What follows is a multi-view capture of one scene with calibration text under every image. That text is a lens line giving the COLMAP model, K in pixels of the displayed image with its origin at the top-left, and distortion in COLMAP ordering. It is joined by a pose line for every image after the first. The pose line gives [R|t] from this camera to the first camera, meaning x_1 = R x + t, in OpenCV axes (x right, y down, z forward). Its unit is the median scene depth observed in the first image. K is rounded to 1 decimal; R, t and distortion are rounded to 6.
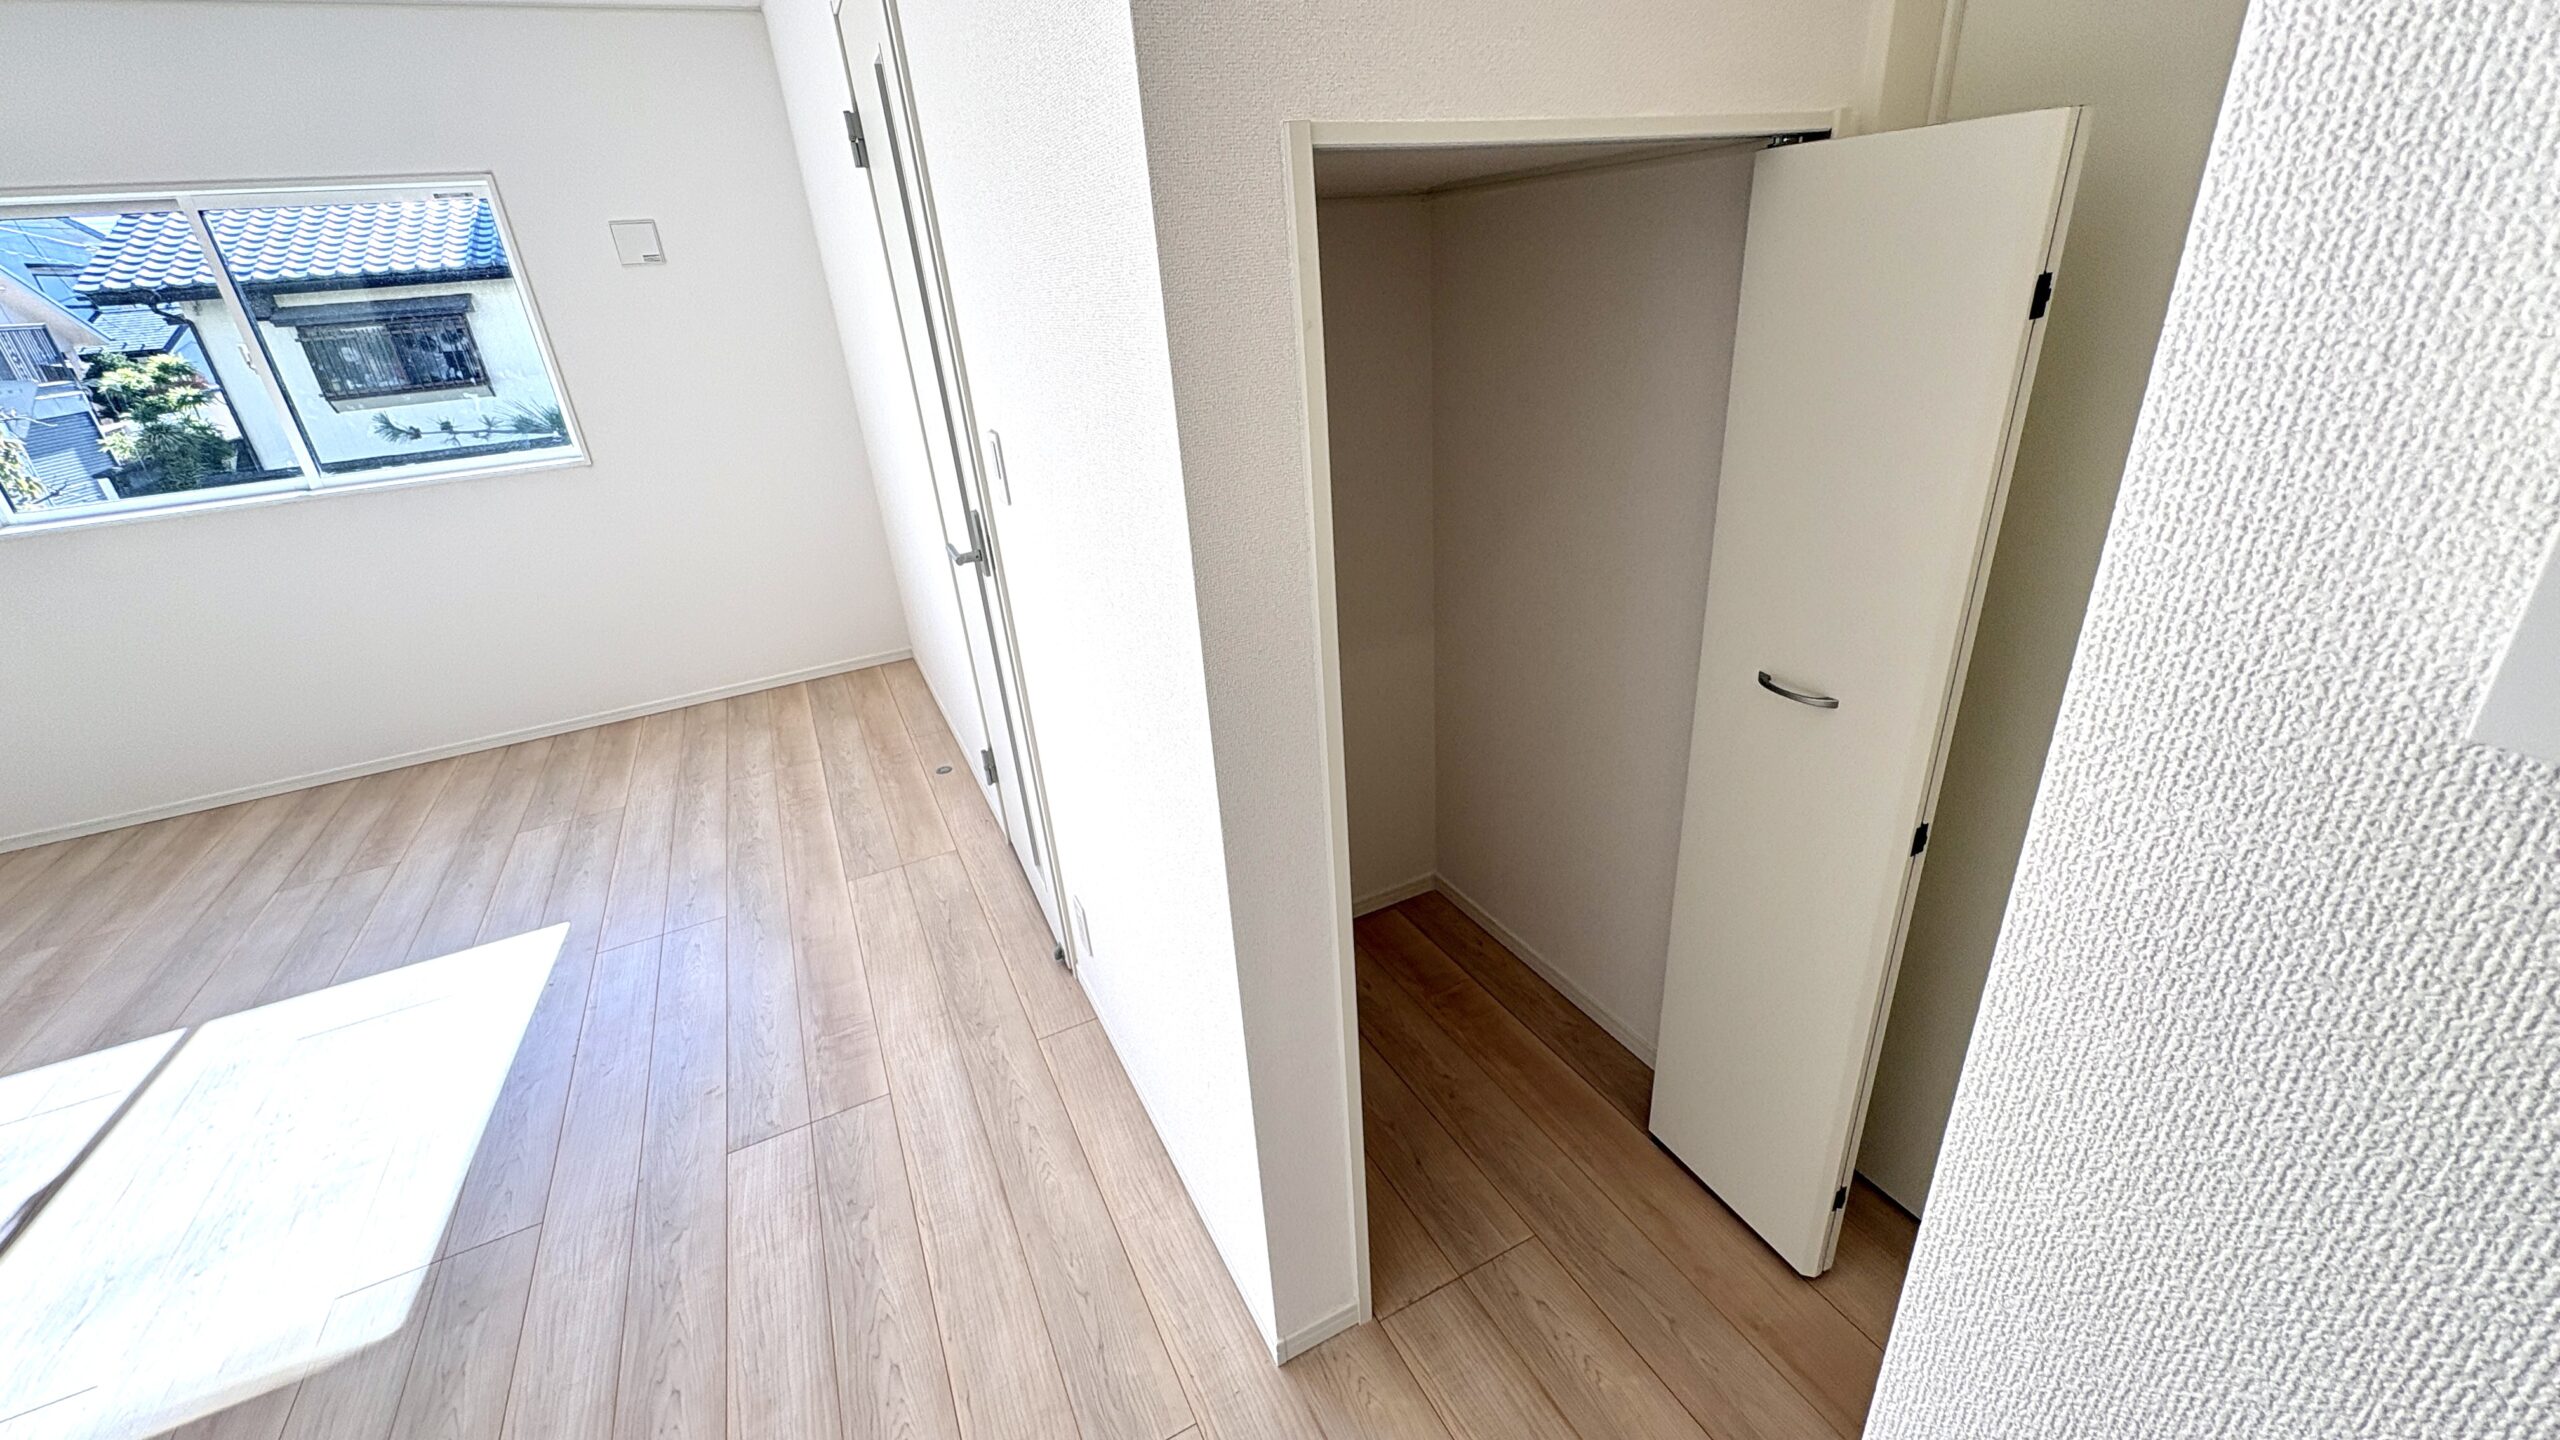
lens RADIAL K [[1023.0, 0, 1279.2], [0, 1023.0, 728.7], [0, 0, 1]] dist [0.006704, -0.000313]
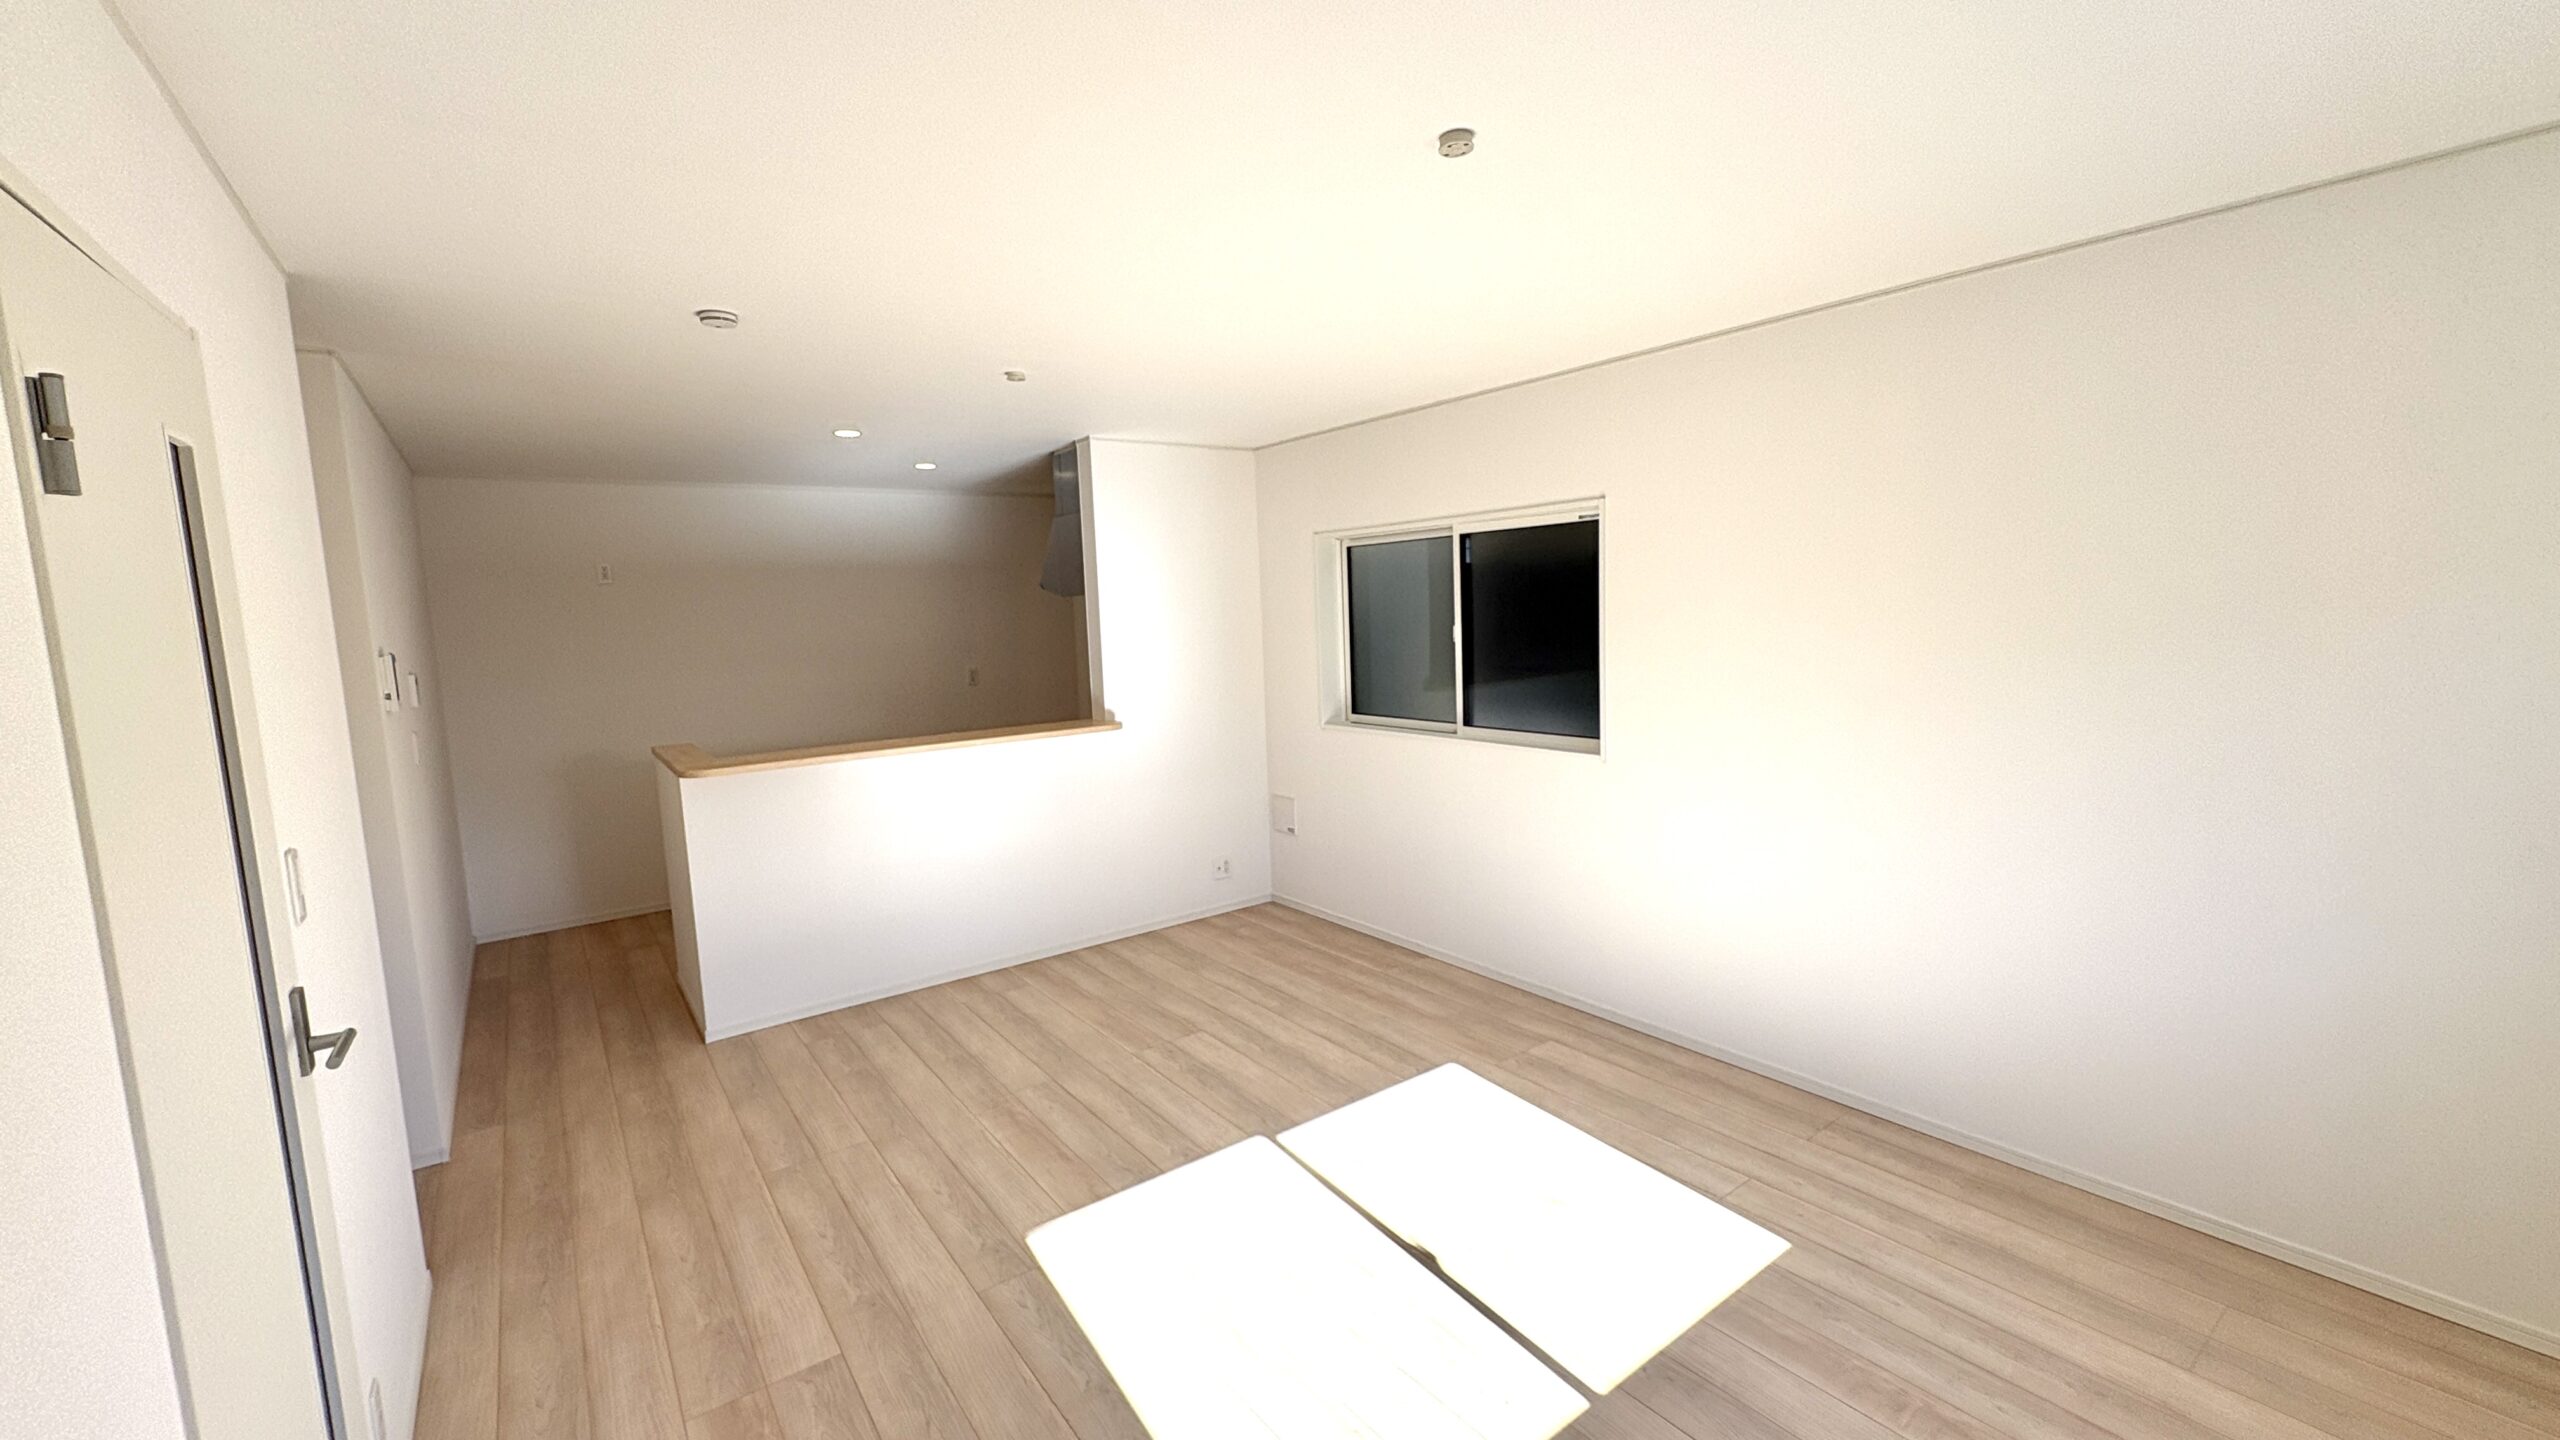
lens RADIAL K [[1023.0, 0, 1283.1], [0, 1023.0, 720.7], [0, 0, 1]] dist [0.006704, -0.000313]
pose [[-0.977263, 0.140969, -0.158379, -0.147515], [0.033537, 0.840337, 0.541026, -0.123667], [0.209359, 0.523413, -0.825958, 0.264469]]
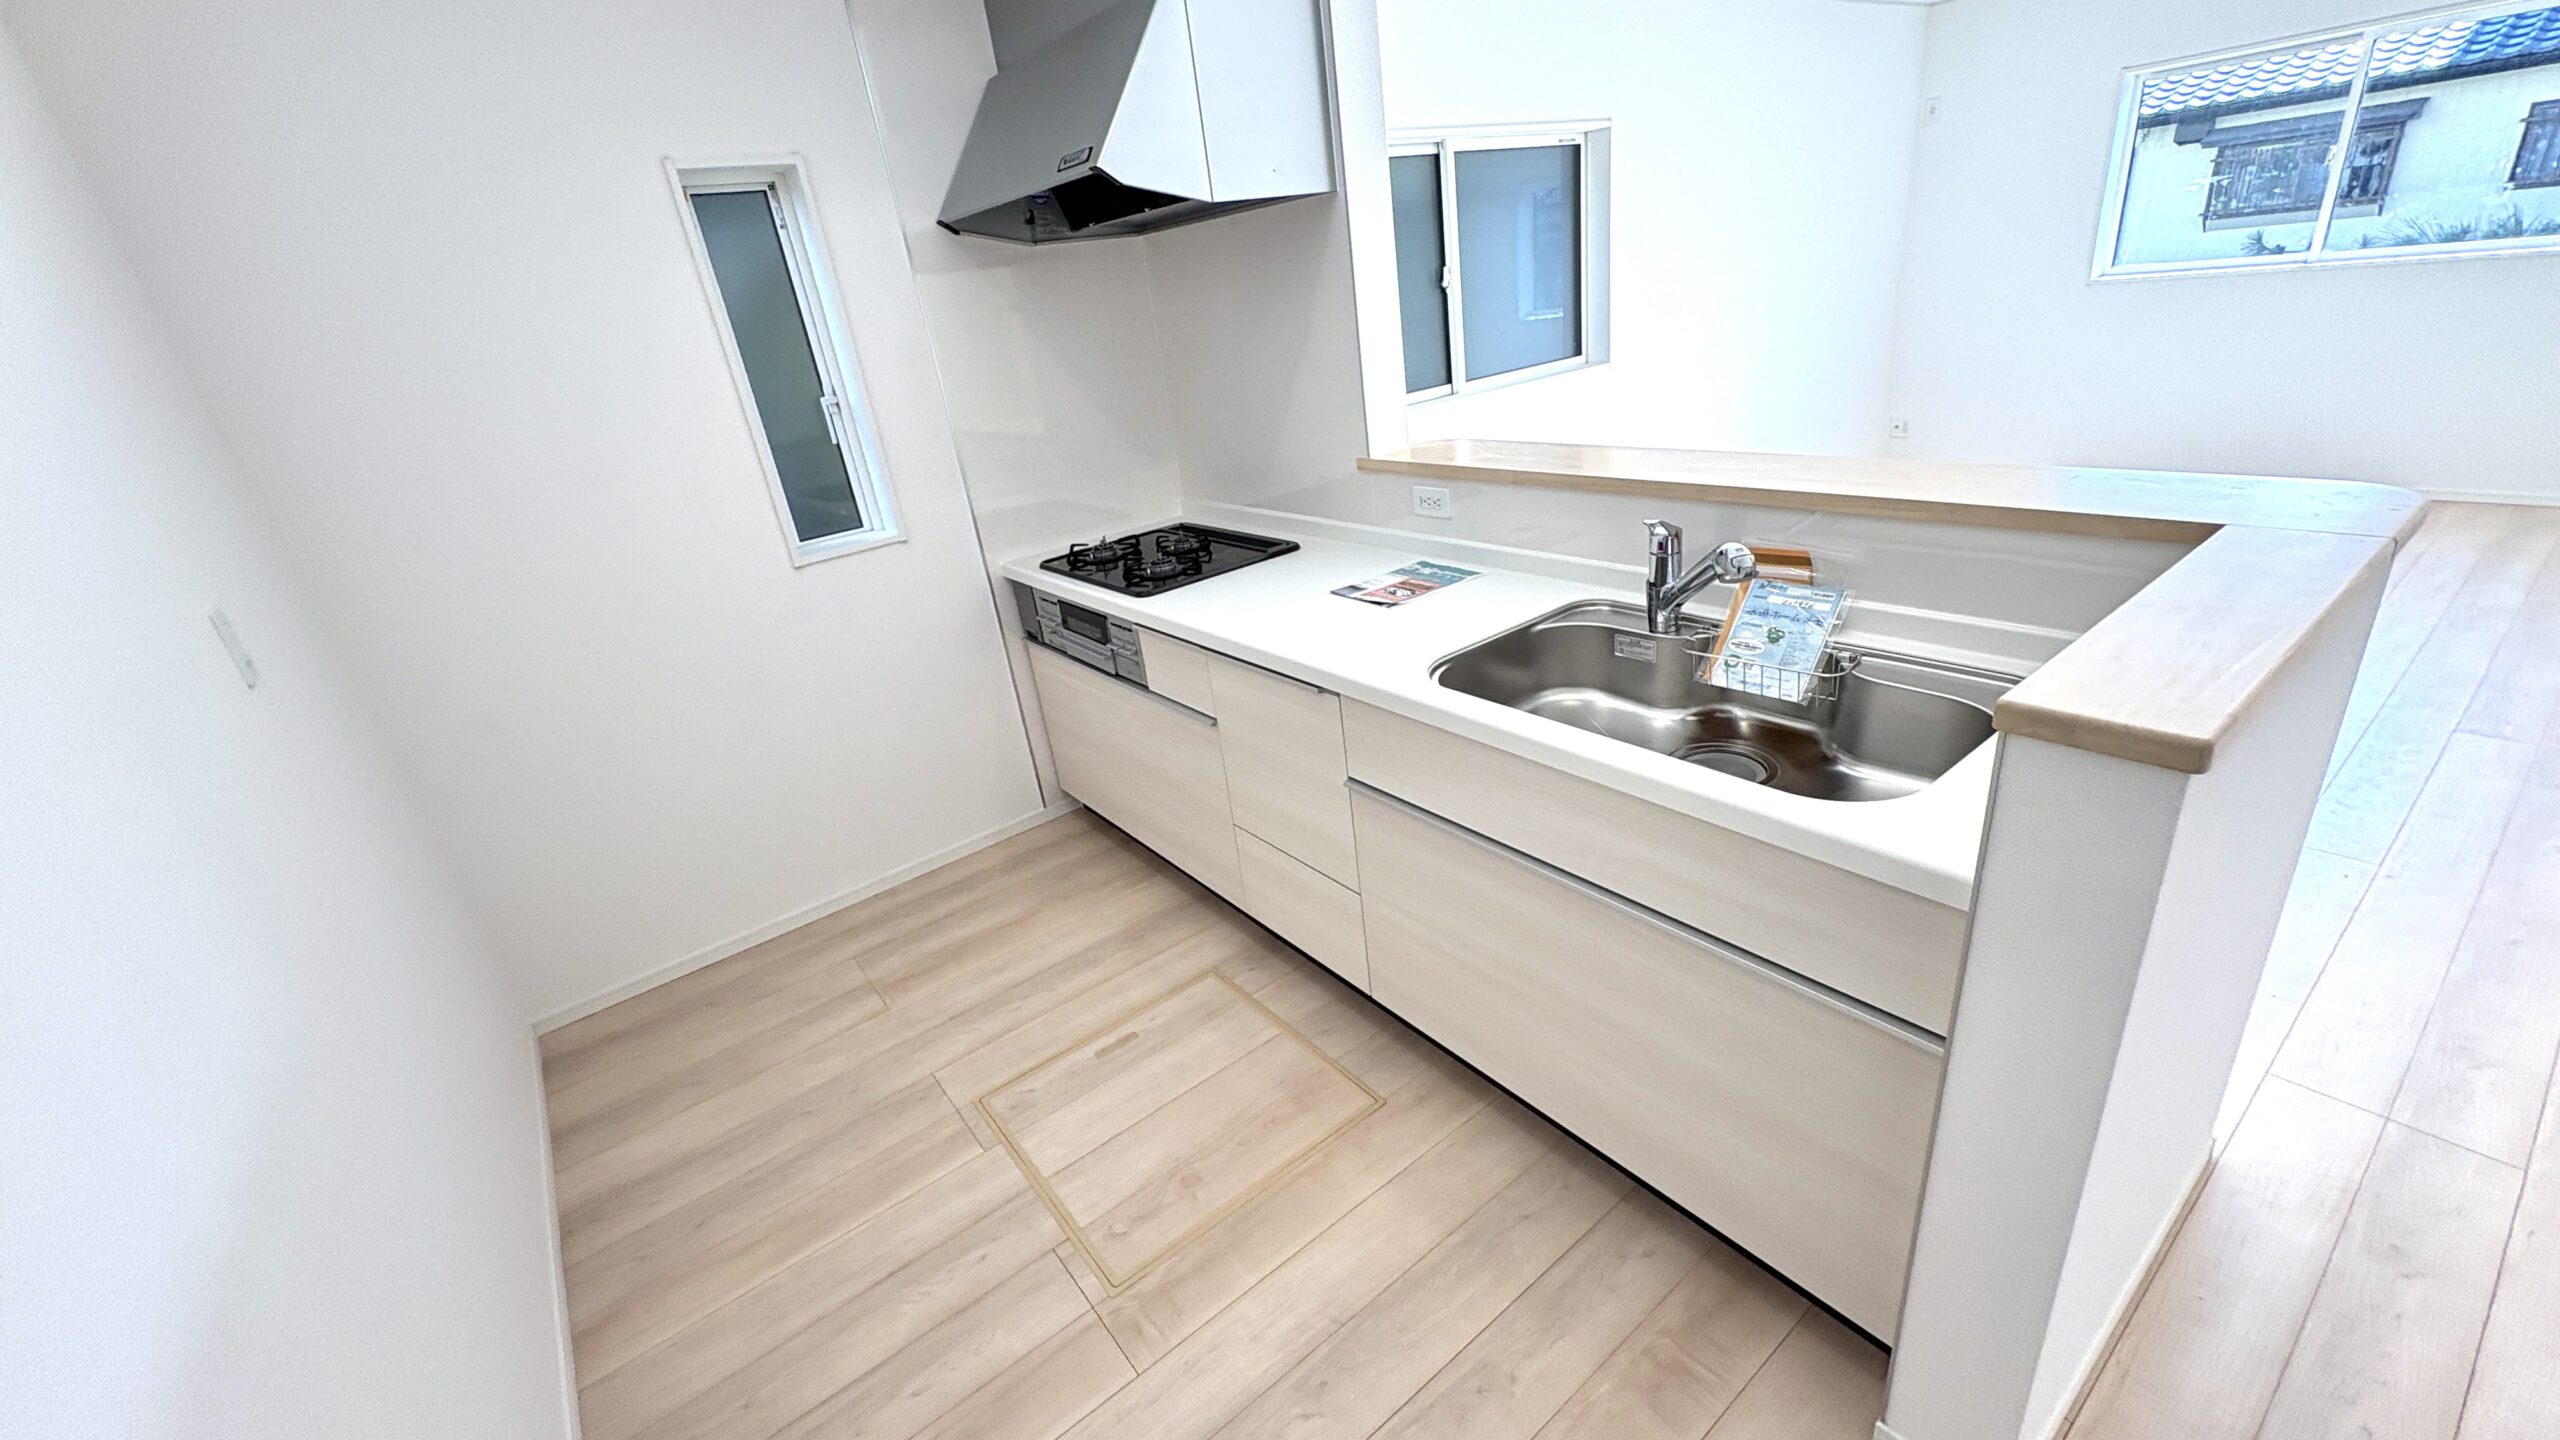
lens RADIAL K [[1023.0, 0, 1280.8], [0, 1023.0, 709.6], [0, 0, 1]] dist [0.006704, -0.000313]
pose [[0.199295, 0.429419, -0.880841, 0.056503], [-0.317806, 0.878612, 0.356428, 0.062350], [0.926974, 0.208902, 0.311575, -0.141558]]
